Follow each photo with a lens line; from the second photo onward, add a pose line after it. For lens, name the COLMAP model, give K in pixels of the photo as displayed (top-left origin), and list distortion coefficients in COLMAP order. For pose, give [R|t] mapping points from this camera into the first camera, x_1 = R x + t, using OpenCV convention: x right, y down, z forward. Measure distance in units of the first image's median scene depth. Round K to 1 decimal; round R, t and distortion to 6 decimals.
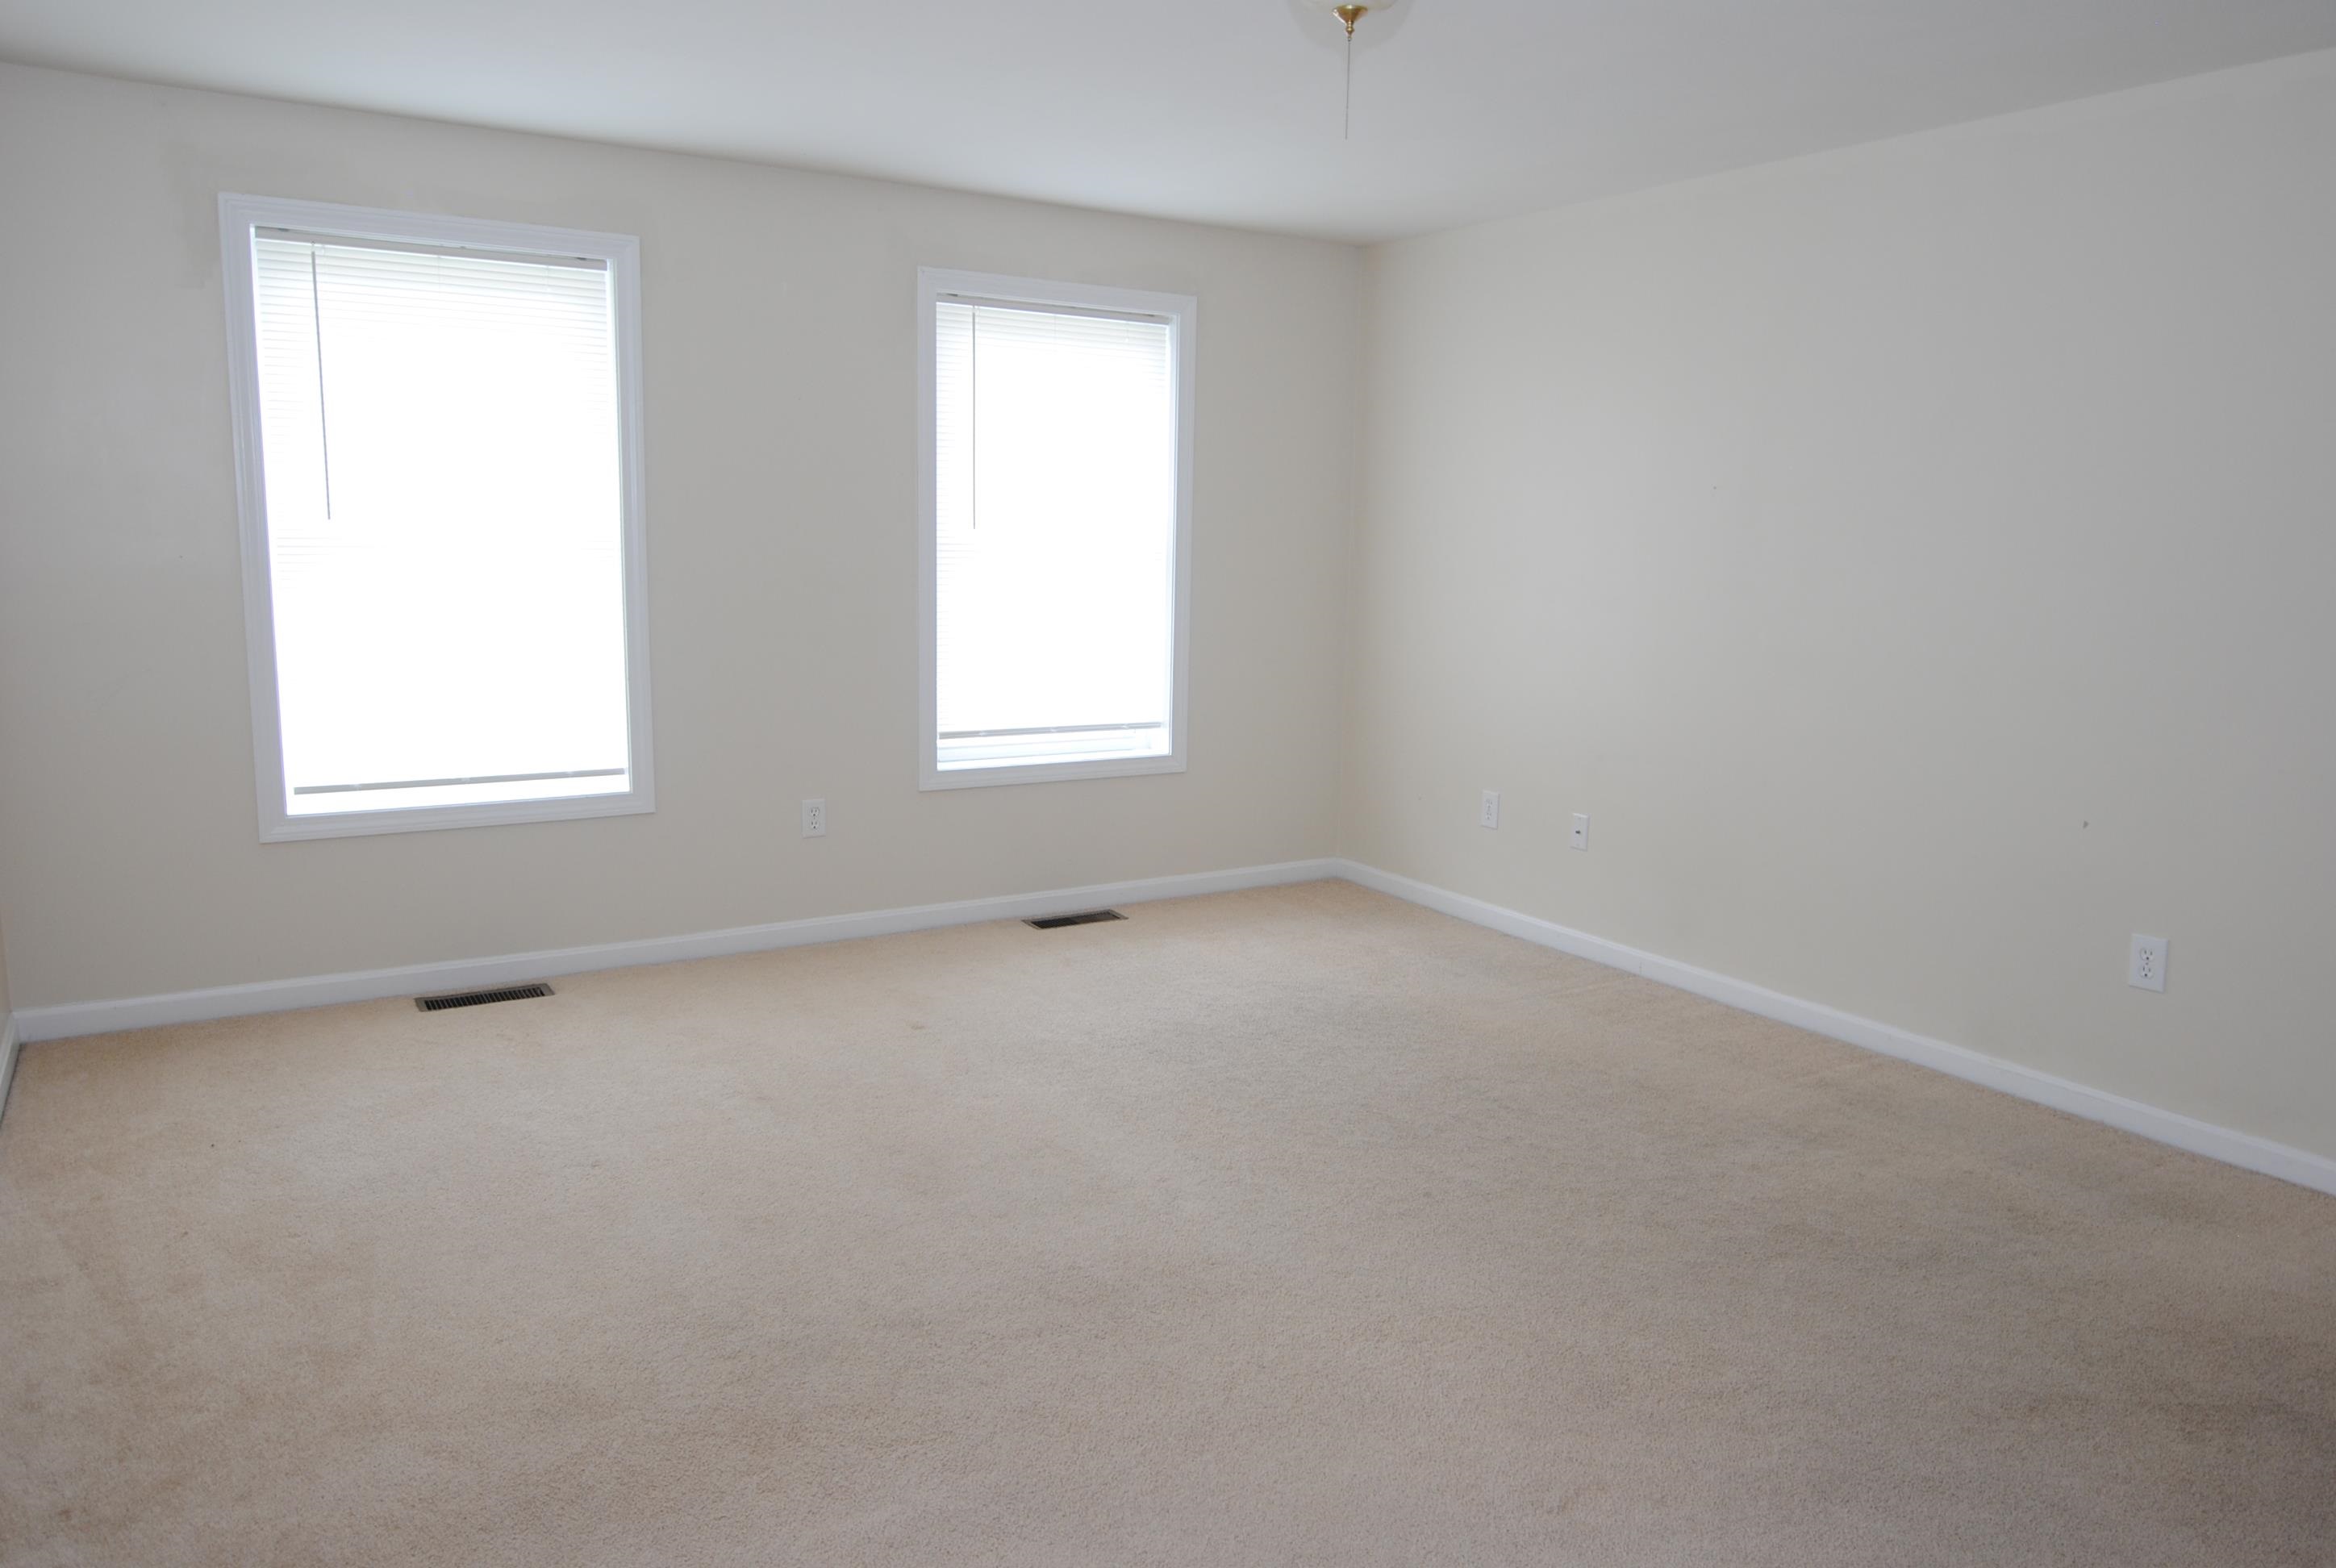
lens RADIAL K [[1621.7, 0, 1168.4], [0, 1621.7, 775.6], [0, 0, 1]] dist [0.023917, -0.045091]
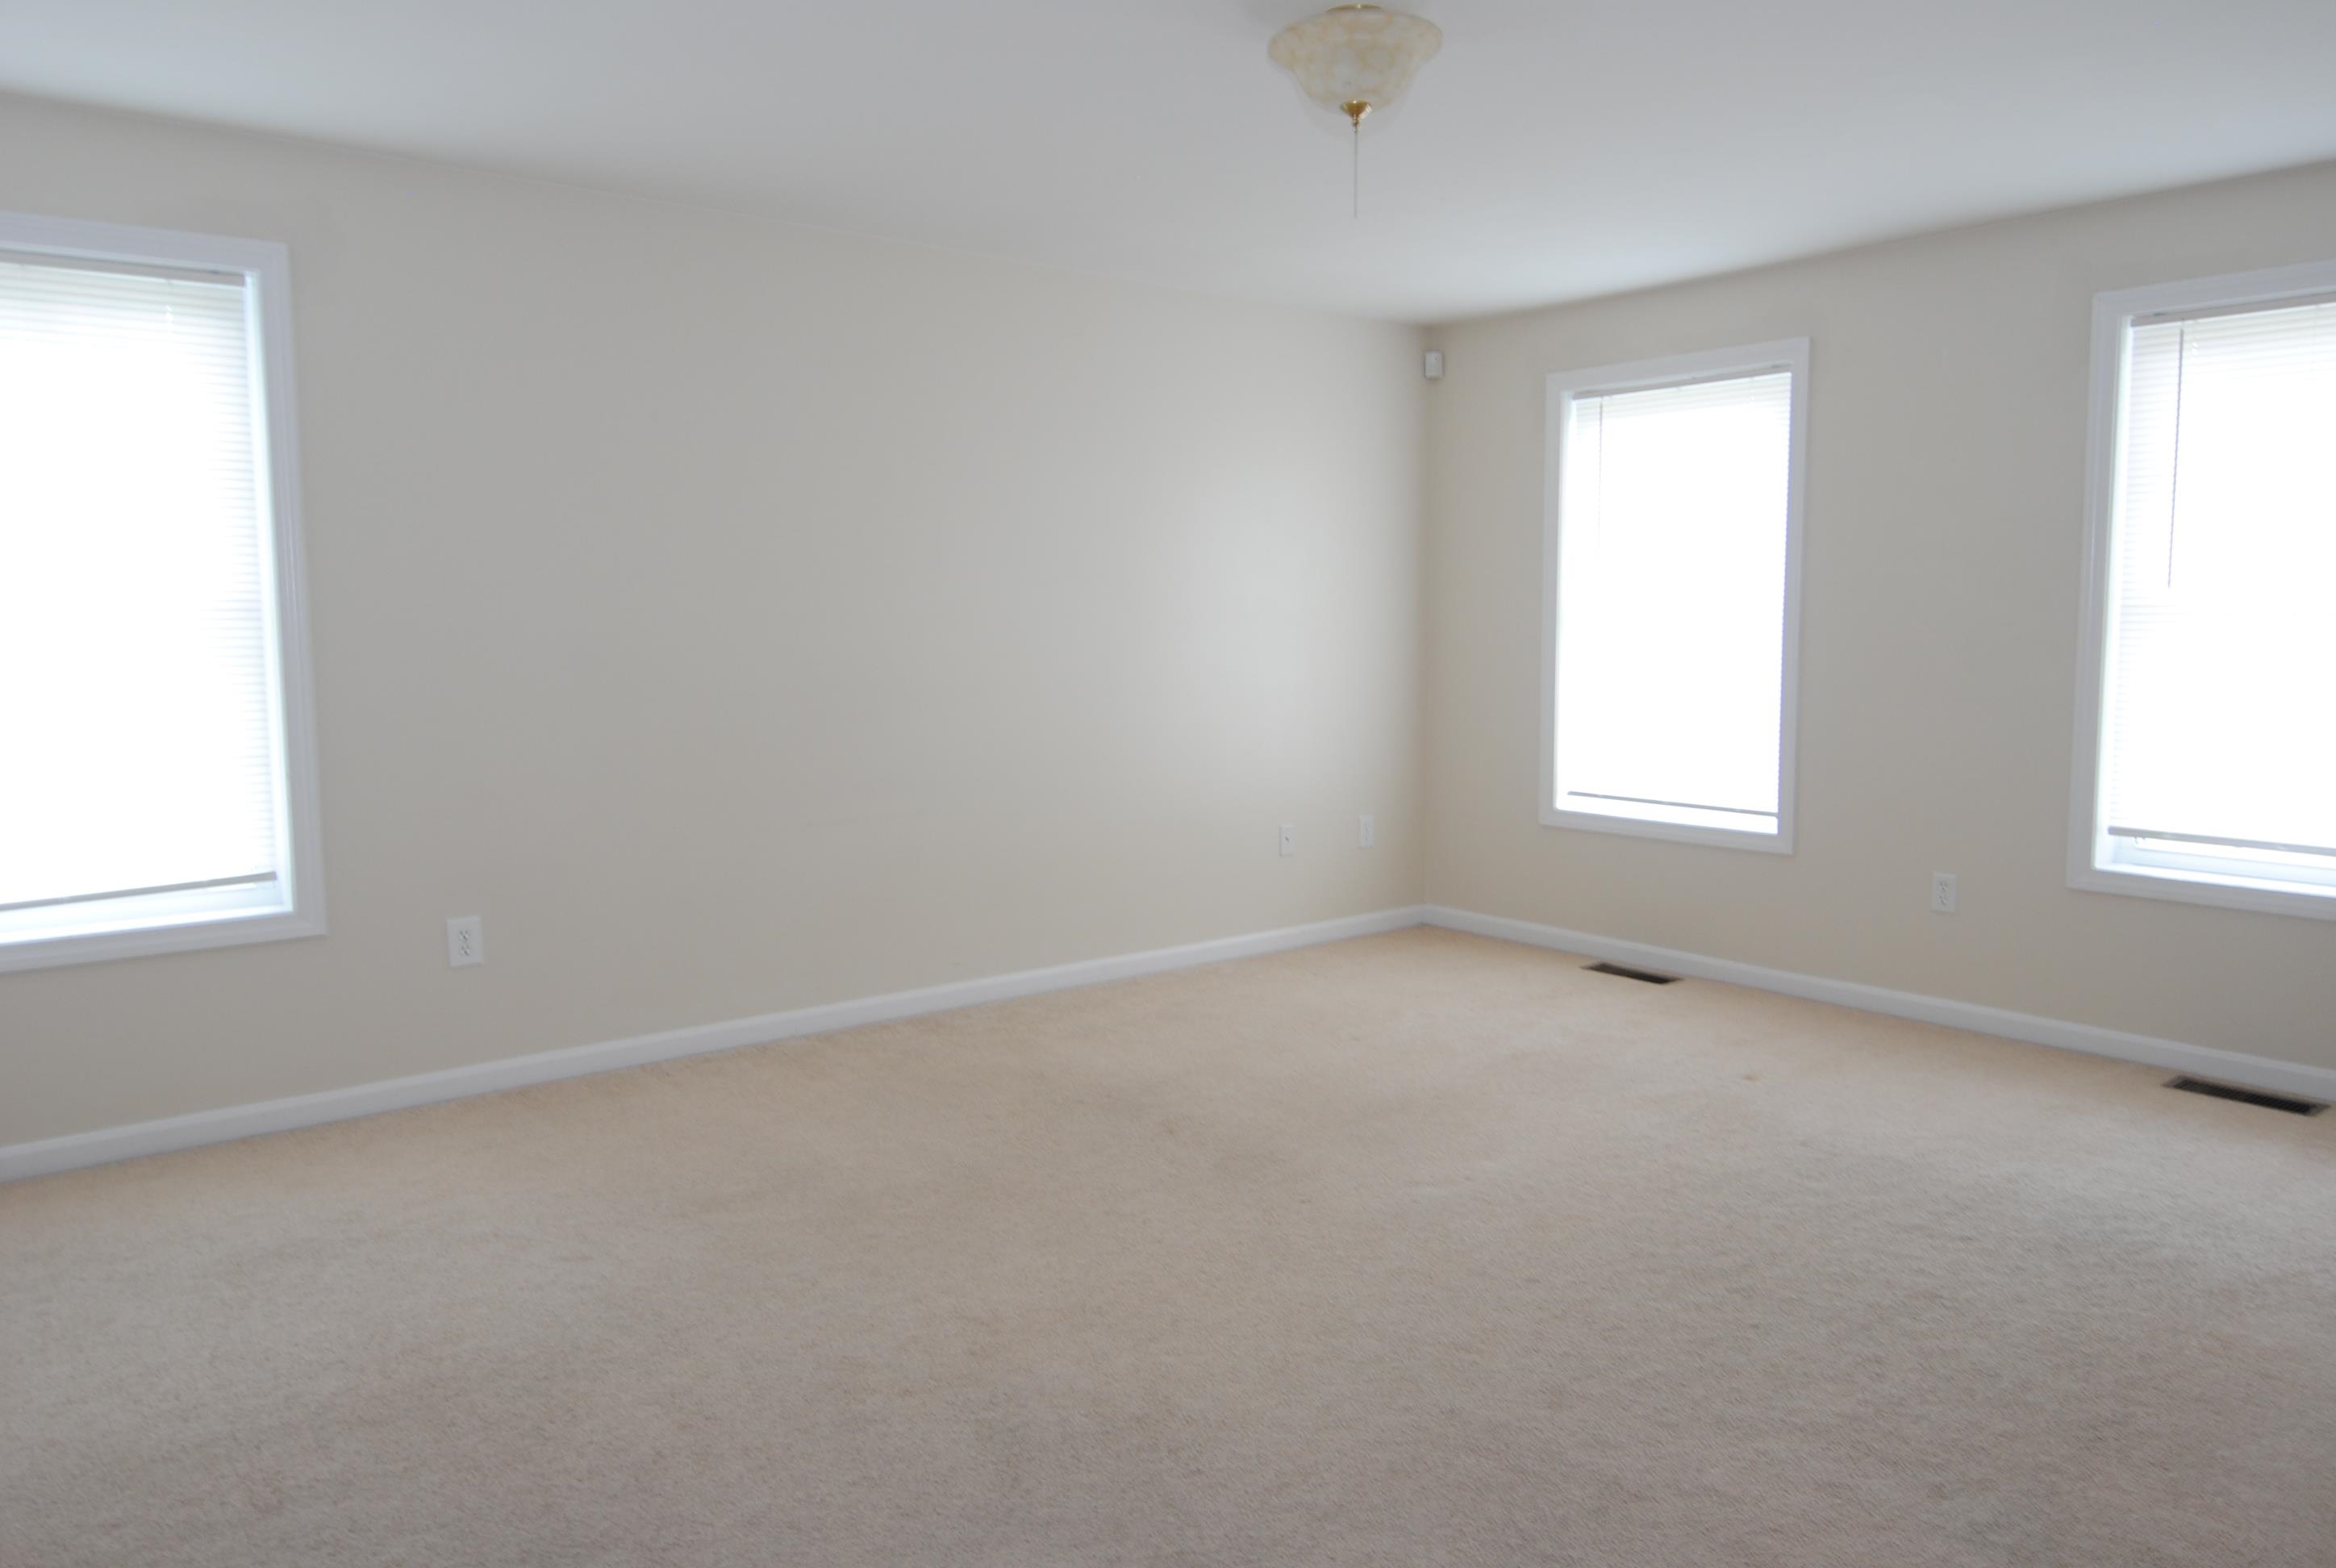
lens RADIAL K [[1621.7, 0, 1168.4], [0, 1621.7, 775.6], [0, 0, 1]] dist [0.023917, -0.045091]
pose [[0.108982, 0.088775, -0.990072, 0.703780], [-0.130822, 0.988622, 0.074245, -0.055813], [0.985398, 0.121432, 0.119355, 0.439984]]
